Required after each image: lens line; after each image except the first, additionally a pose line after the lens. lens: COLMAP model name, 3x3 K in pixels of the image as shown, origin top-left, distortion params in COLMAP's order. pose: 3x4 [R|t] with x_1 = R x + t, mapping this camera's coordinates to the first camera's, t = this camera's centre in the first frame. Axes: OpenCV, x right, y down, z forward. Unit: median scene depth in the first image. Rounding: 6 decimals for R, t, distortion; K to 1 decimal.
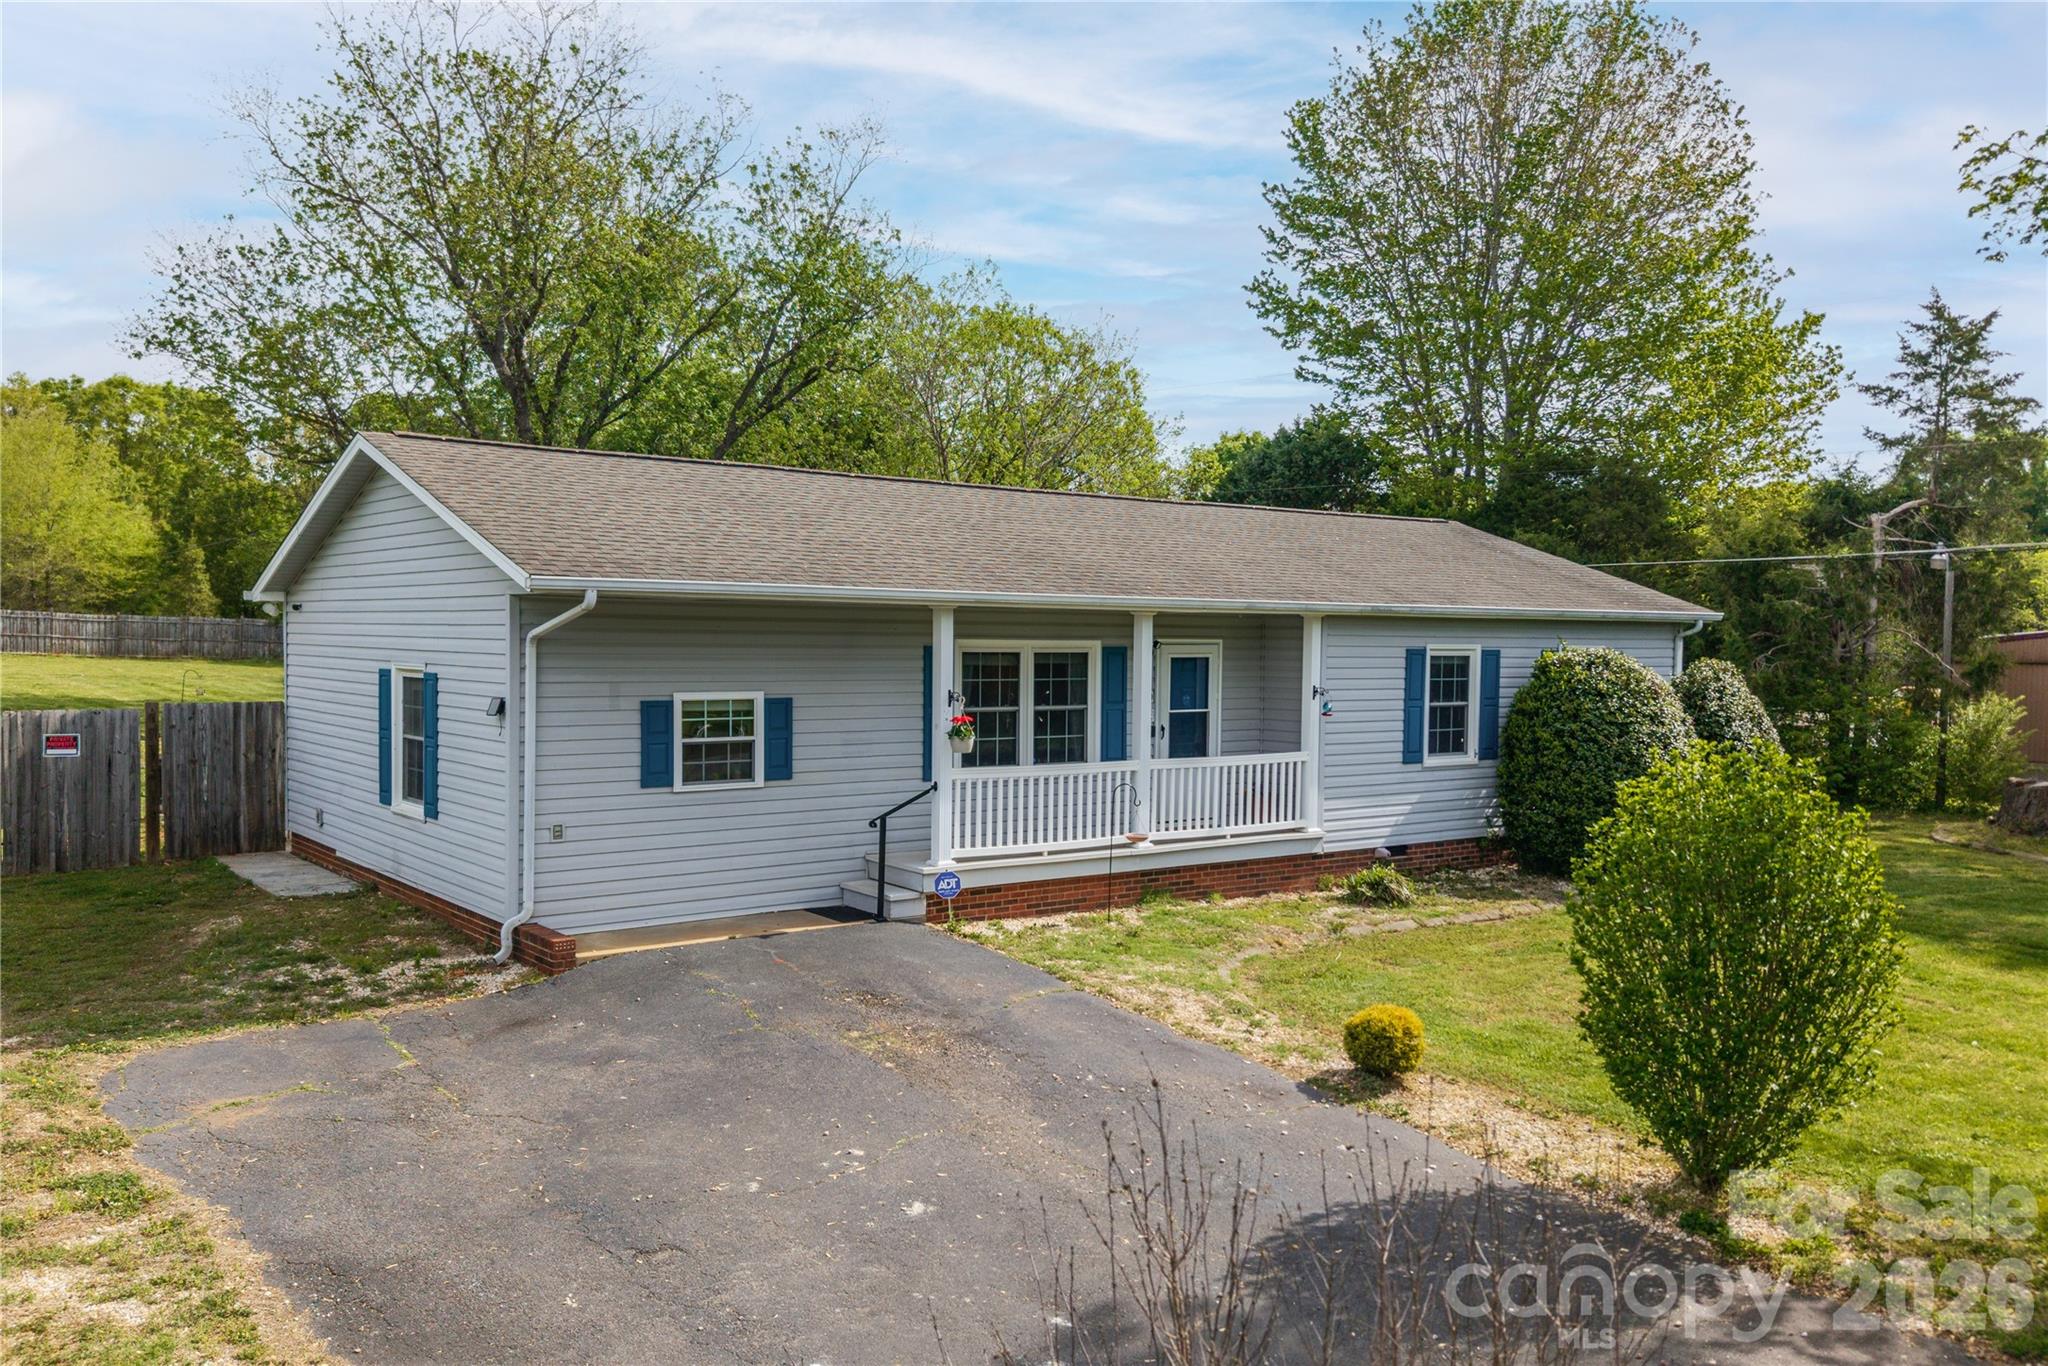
lens RADIAL K [[1629.6, 0, 1024.6], [0, 1629.6, 714.3], [0, 0, 1]] dist [0.148186, -0.313146]
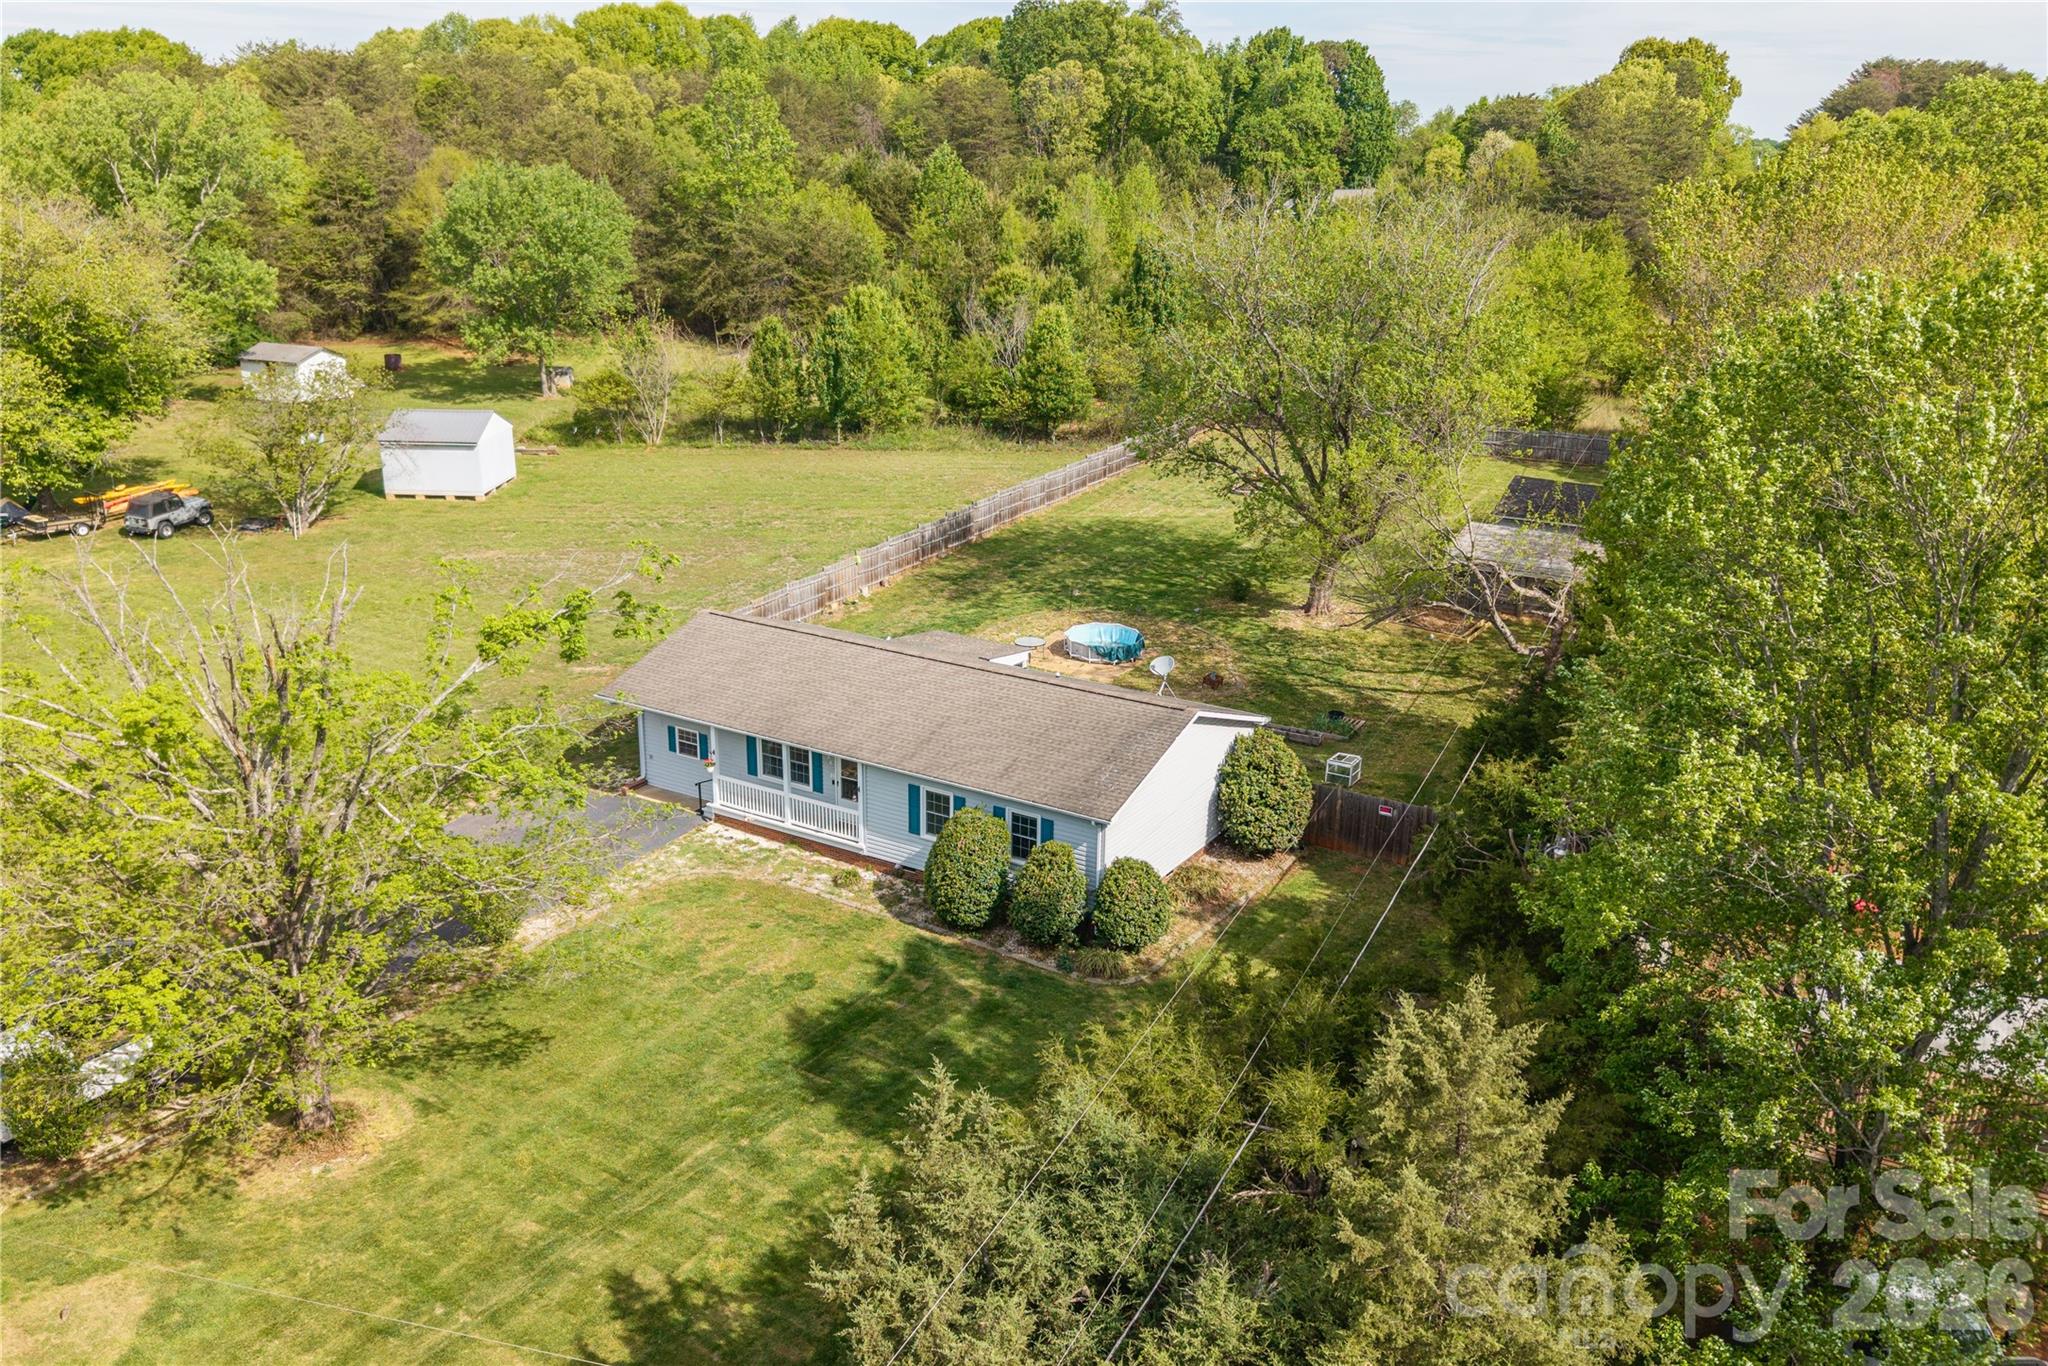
lens RADIAL K [[1629.6, 0, 1024.6], [0, 1629.6, 714.3], [0, 0, 1]] dist [0.148186, -0.313146]
pose [[0.322595, 0.276379, -0.905288, 2.496050], [-0.050535, 0.960087, 0.275100, -0.824016], [0.945187, -0.042997, 0.323686, 0.507624]]
